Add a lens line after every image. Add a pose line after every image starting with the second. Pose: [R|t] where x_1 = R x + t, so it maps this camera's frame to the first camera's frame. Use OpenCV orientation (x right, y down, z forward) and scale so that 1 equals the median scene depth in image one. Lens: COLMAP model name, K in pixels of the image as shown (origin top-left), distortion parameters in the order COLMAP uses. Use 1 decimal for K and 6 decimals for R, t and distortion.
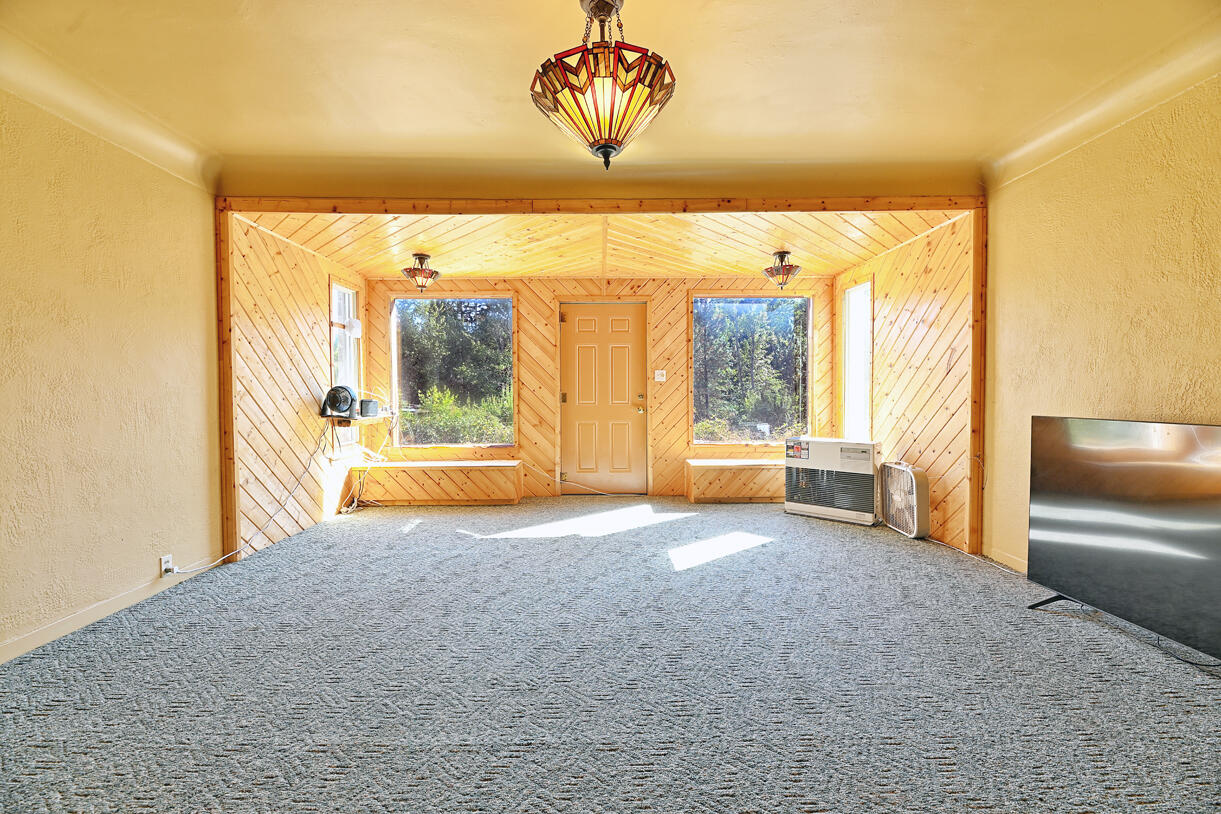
lens RADIAL K [[490.9, 0, 607.3], [0, 490.9, 406.2], [0, 0, 1]] dist [0.002432, -0.004471]
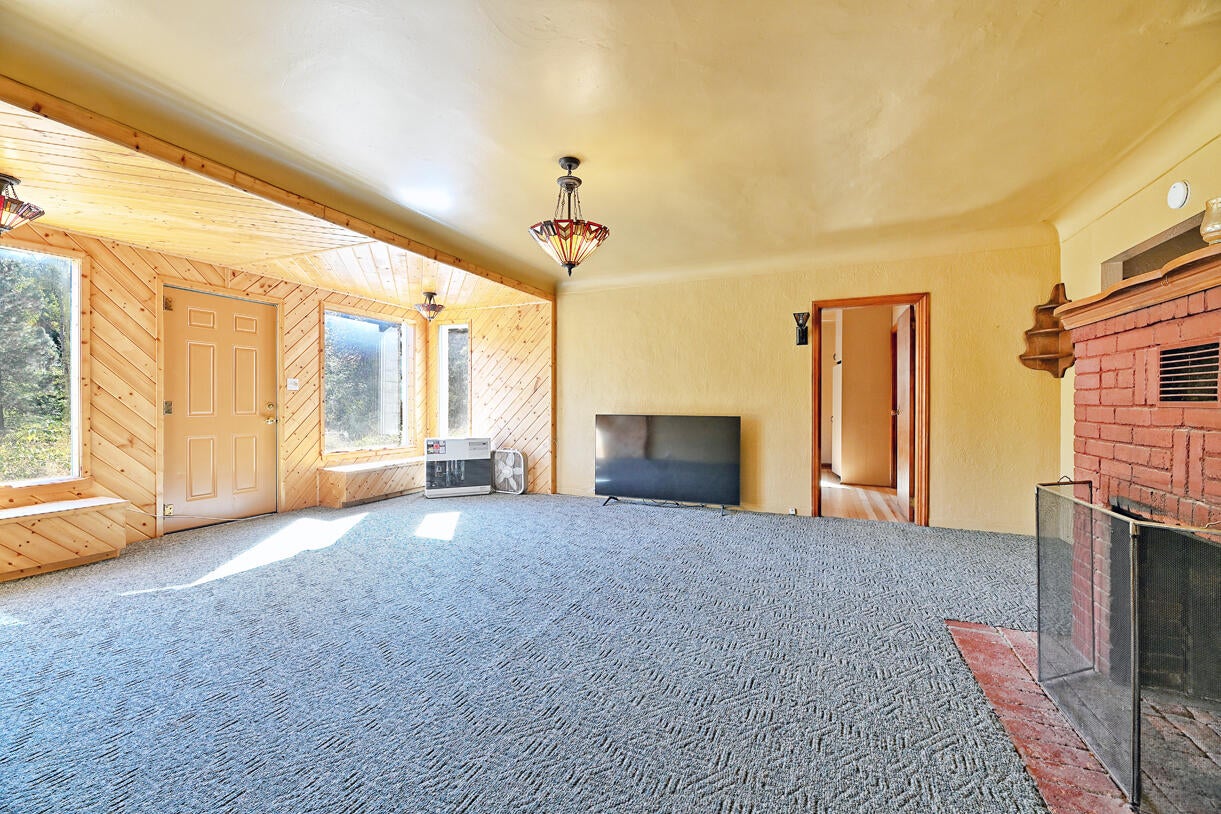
lens RADIAL K [[490.9, 0, 607.3], [0, 490.9, 406.2], [0, 0, 1]] dist [0.002432, -0.004471]
pose [[0.414793, 0.000131, 0.909916, -0.615178], [0.021547, 0.999718, -0.009967, 0.004033], [-0.909660, 0.023740, 0.414674, 0.059548]]
